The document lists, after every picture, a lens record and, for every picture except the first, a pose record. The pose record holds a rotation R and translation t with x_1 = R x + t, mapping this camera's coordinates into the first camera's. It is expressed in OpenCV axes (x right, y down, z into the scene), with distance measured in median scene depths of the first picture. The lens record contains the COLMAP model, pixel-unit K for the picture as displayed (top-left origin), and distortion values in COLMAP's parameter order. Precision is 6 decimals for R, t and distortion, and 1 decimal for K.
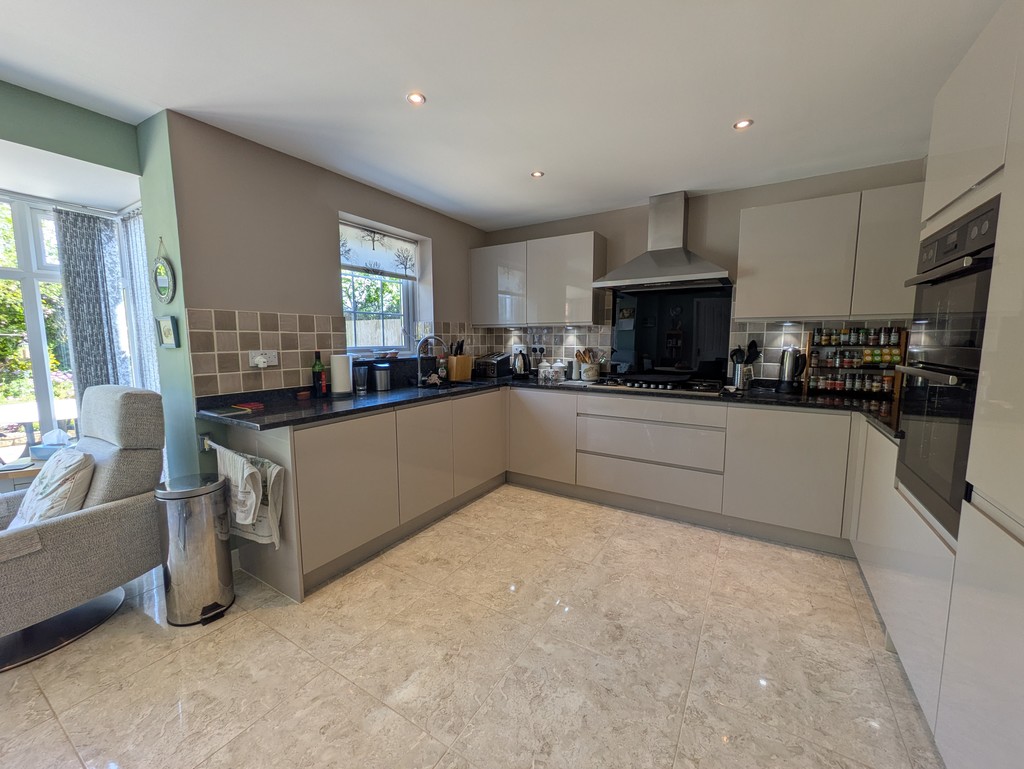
lens RADIAL K [[404.8, 0, 514.1], [0, 404.8, 383.9], [0, 0, 1]] dist [-0.001308, 0.001201]
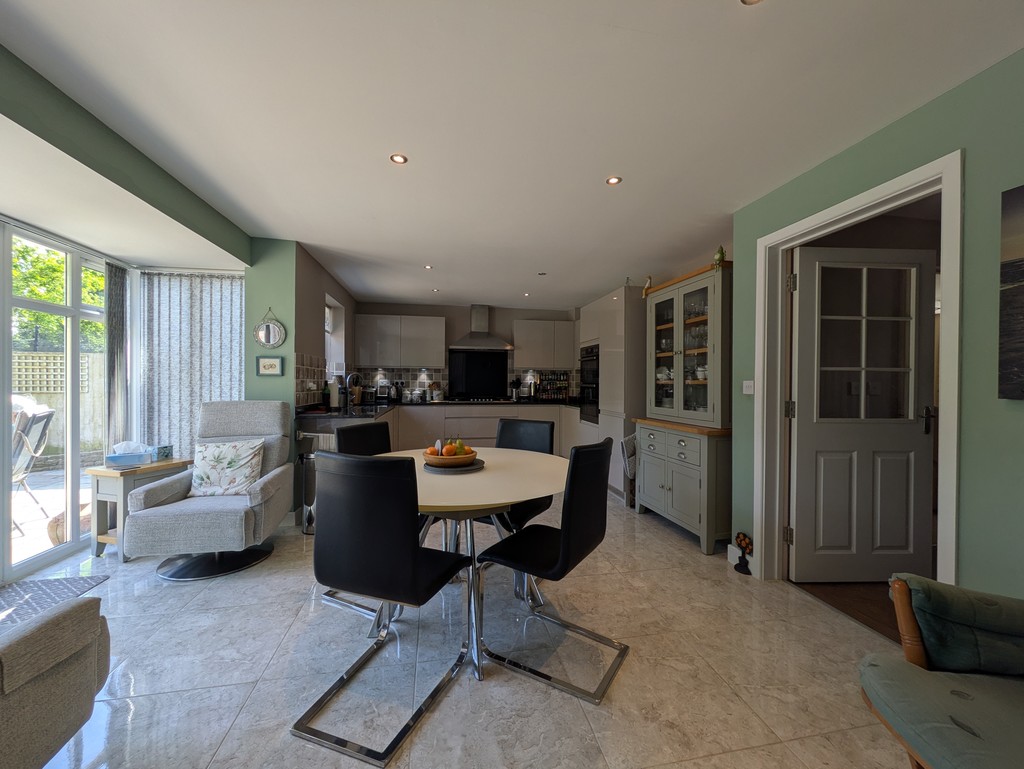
lens RADIAL K [[404.8, 0, 516.4], [0, 404.8, 385.8], [0, 0, 1]] dist [-0.001308, 0.001201]
pose [[0.737325, -0.000057, 0.675538, -0.889441], [0.068094, 0.994913, -0.074238, 0.095416], [-0.672097, 0.100737, 0.733578, -0.579623]]
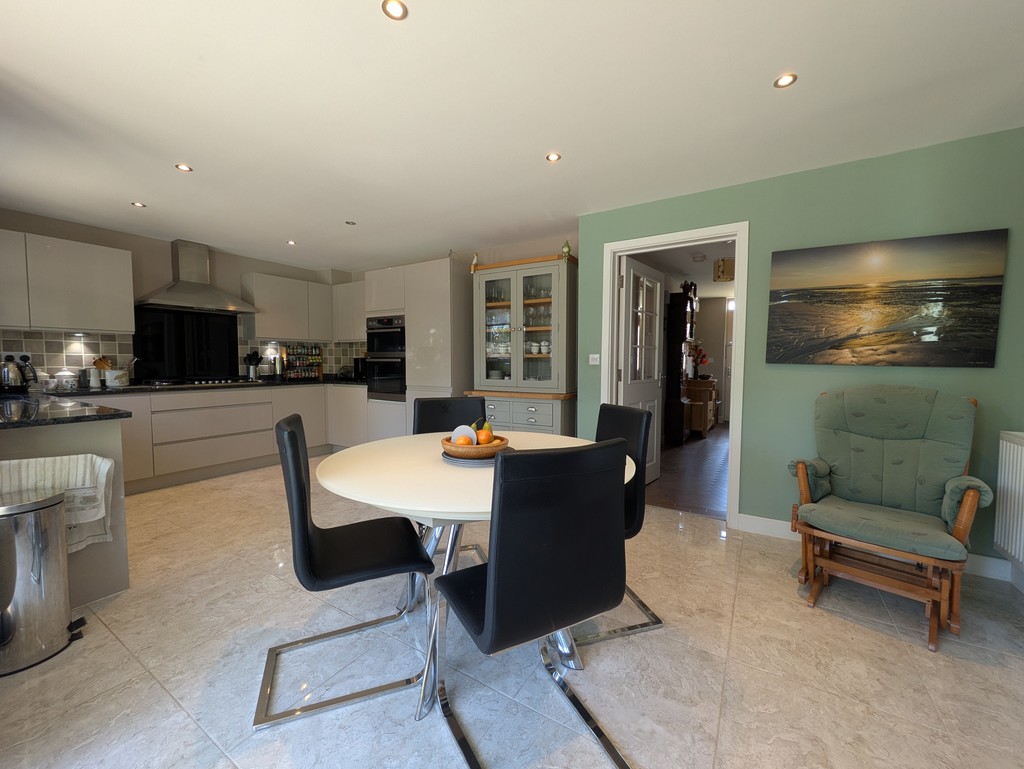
lens RADIAL K [[404.8, 0, 515.4], [0, 404.8, 384.3], [0, 0, 1]] dist [-0.001308, 0.001201]
pose [[0.004911, -0.056207, 0.998407, -1.056949], [0.108911, 0.992510, 0.055340, 0.048631], [-0.994039, 0.108466, 0.010996, -0.039581]]
